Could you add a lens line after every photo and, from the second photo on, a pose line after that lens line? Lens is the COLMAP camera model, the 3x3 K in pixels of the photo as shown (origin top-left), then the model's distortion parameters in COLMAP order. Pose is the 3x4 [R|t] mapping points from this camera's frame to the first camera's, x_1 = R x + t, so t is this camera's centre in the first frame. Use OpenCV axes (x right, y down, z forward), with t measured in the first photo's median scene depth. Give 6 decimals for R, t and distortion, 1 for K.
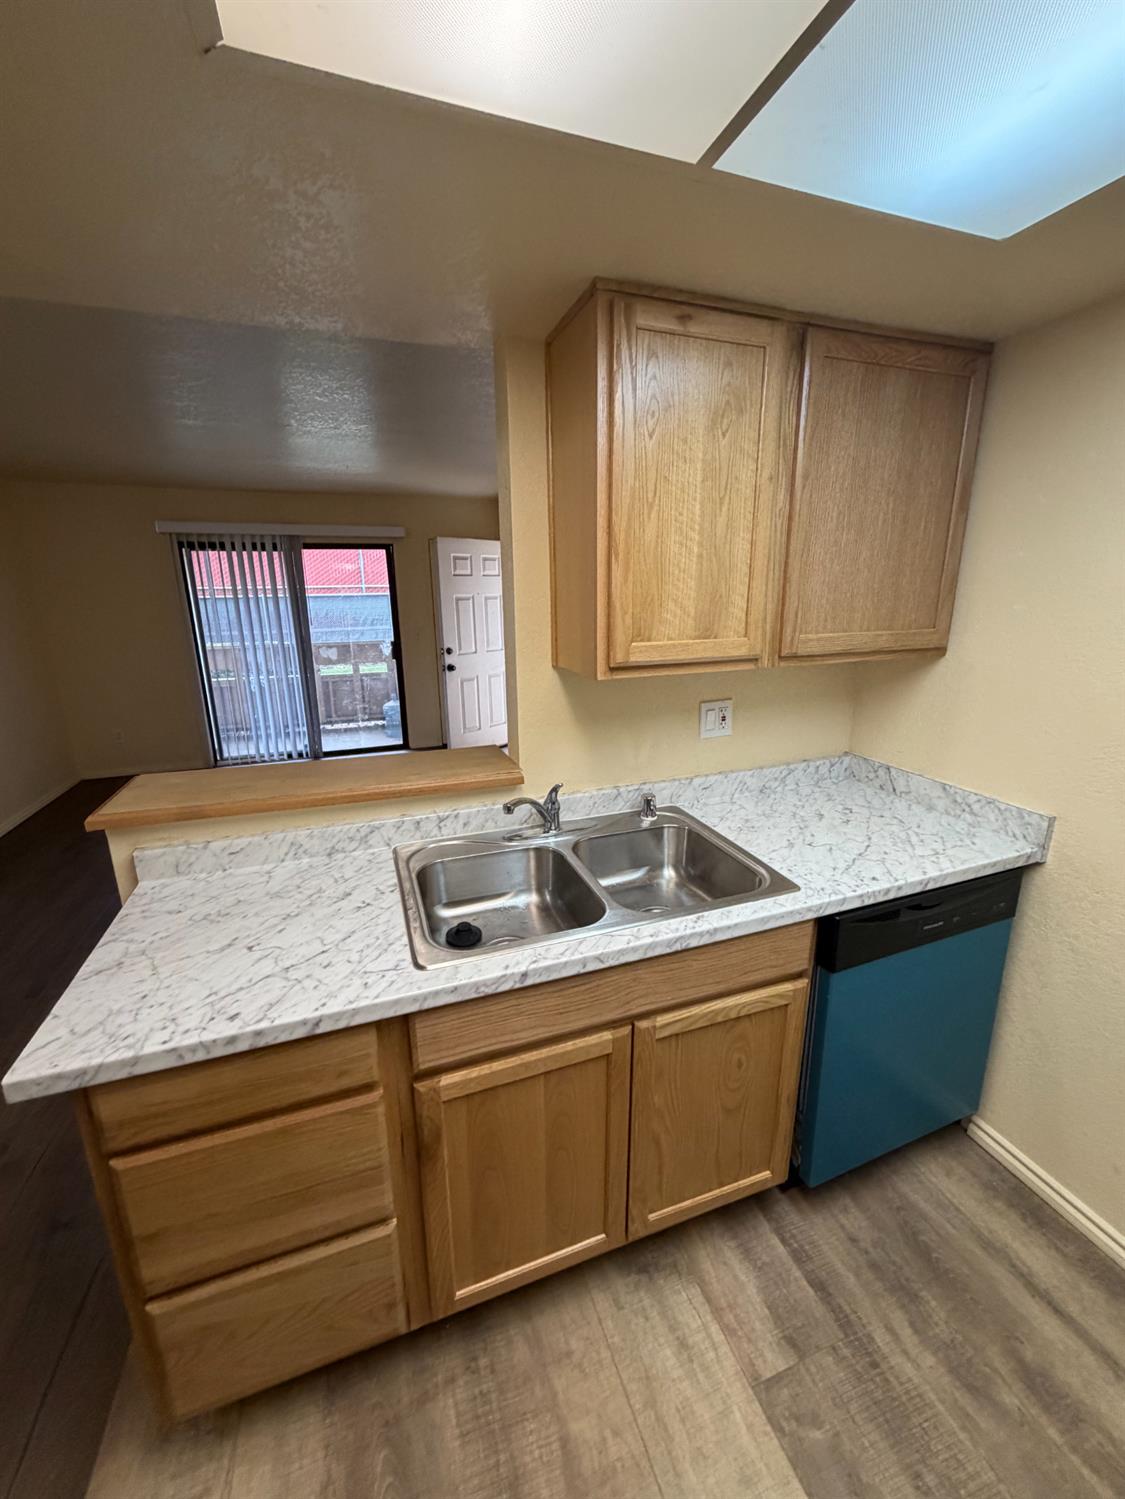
lens RADIAL K [[595.8, 0, 565.1], [0, 595.8, 747.7], [0, 0, 1]] dist [-0.000073, -0.000145]
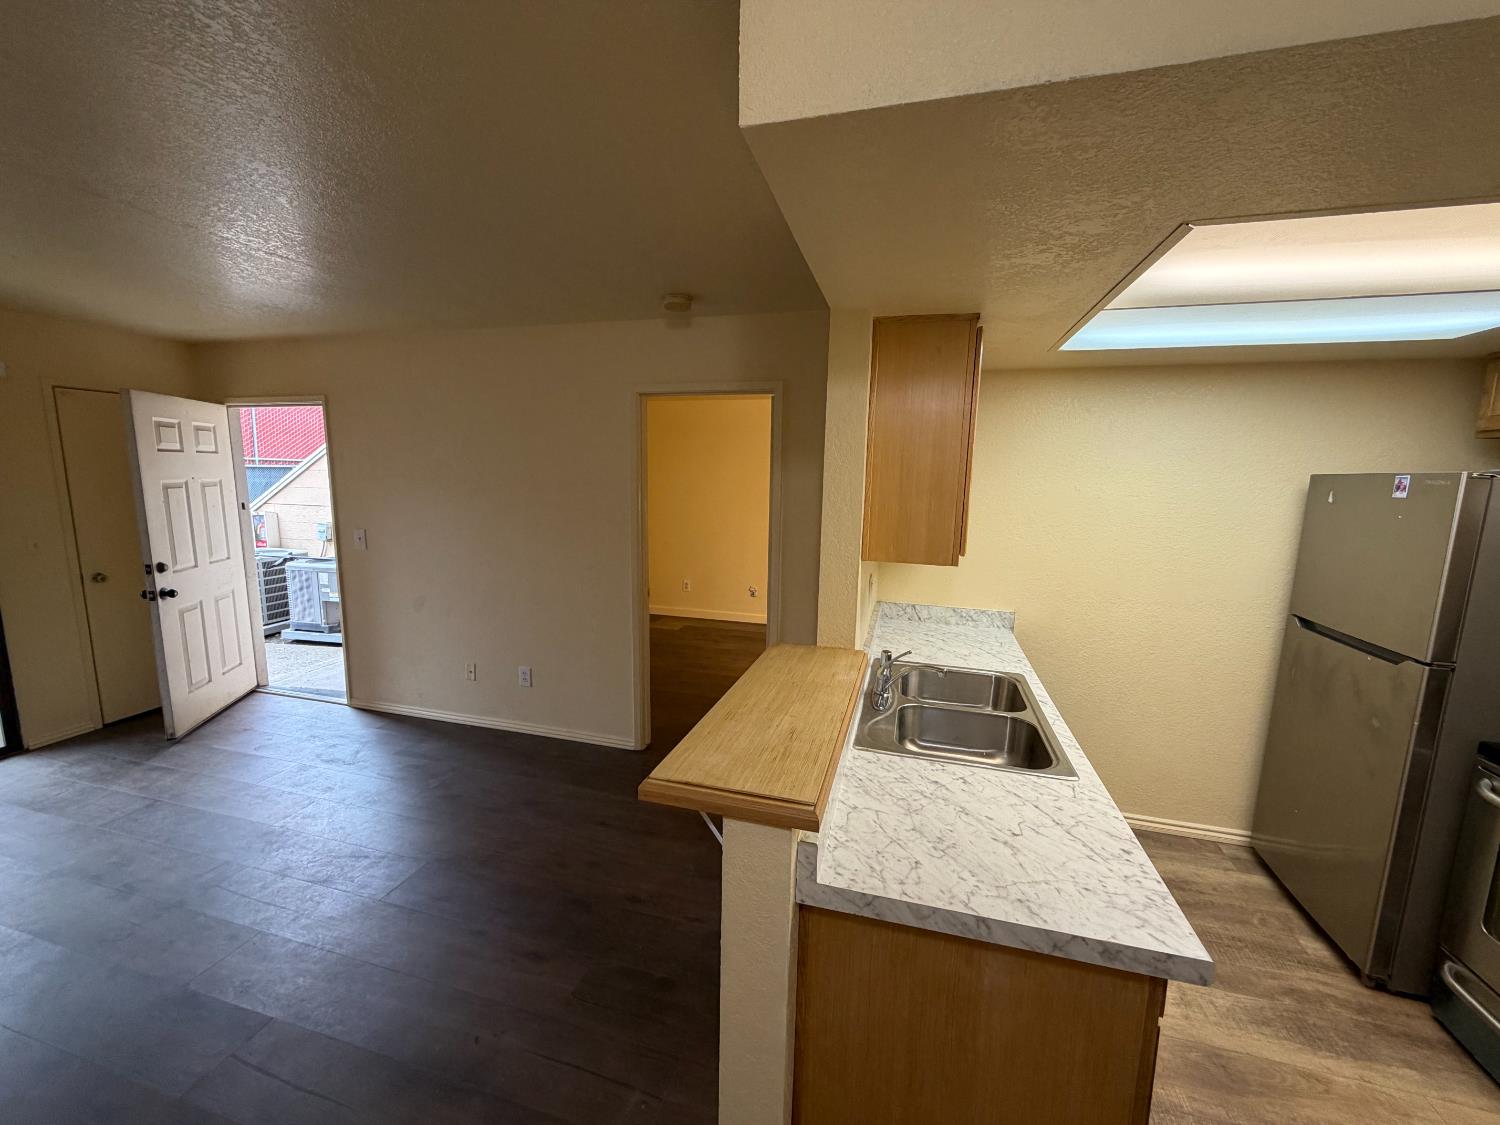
lens RADIAL K [[596.2, 0, 748.1], [0, 596.2, 560.3], [0, 0, 1]] dist [-0.000073, -0.000145]
pose [[0.581329, -0.093261, 0.808306, -0.980598], [0.180355, 0.983467, -0.016240, -0.138197], [-0.793428, 0.155223, 0.588538, 0.393283]]
